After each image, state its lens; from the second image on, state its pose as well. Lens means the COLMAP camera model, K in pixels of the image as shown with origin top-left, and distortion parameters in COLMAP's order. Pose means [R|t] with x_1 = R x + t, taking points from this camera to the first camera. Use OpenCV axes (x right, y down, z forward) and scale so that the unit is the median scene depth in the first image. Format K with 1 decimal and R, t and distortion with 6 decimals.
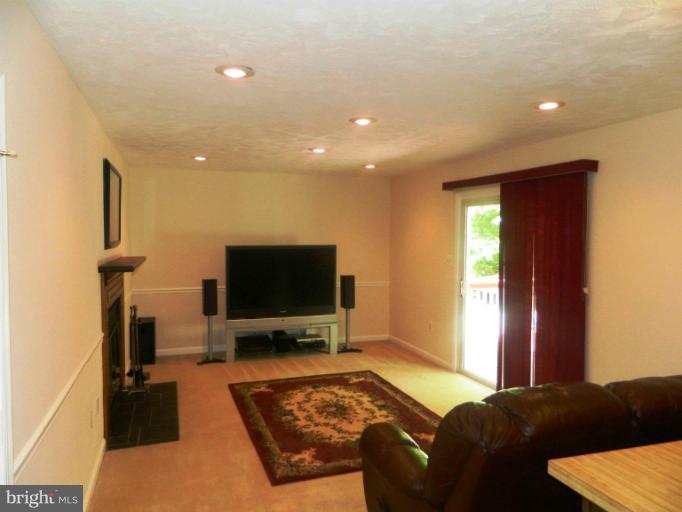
lens RADIAL K [[503.8, 0, 341.0], [0, 503.8, 256.0], [0, 0, 1]] dist [-0.000173, -0.001450]
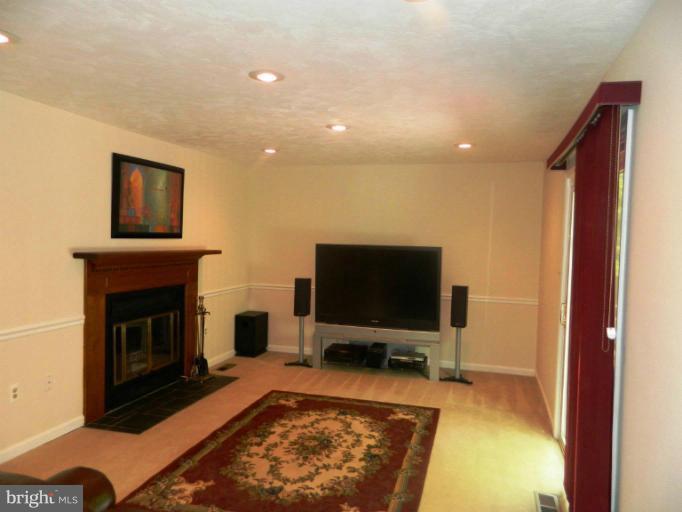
lens RADIAL K [[503.8, 0, 341.0], [0, 503.8, 256.0], [0, 0, 1]] dist [-0.000173, -0.001450]
pose [[0.823434, 0.041046, -0.565926, 0.412207], [-0.050133, 0.998742, -0.000507, 0.001163], [0.565194, 0.028789, 0.824456, 0.308824]]
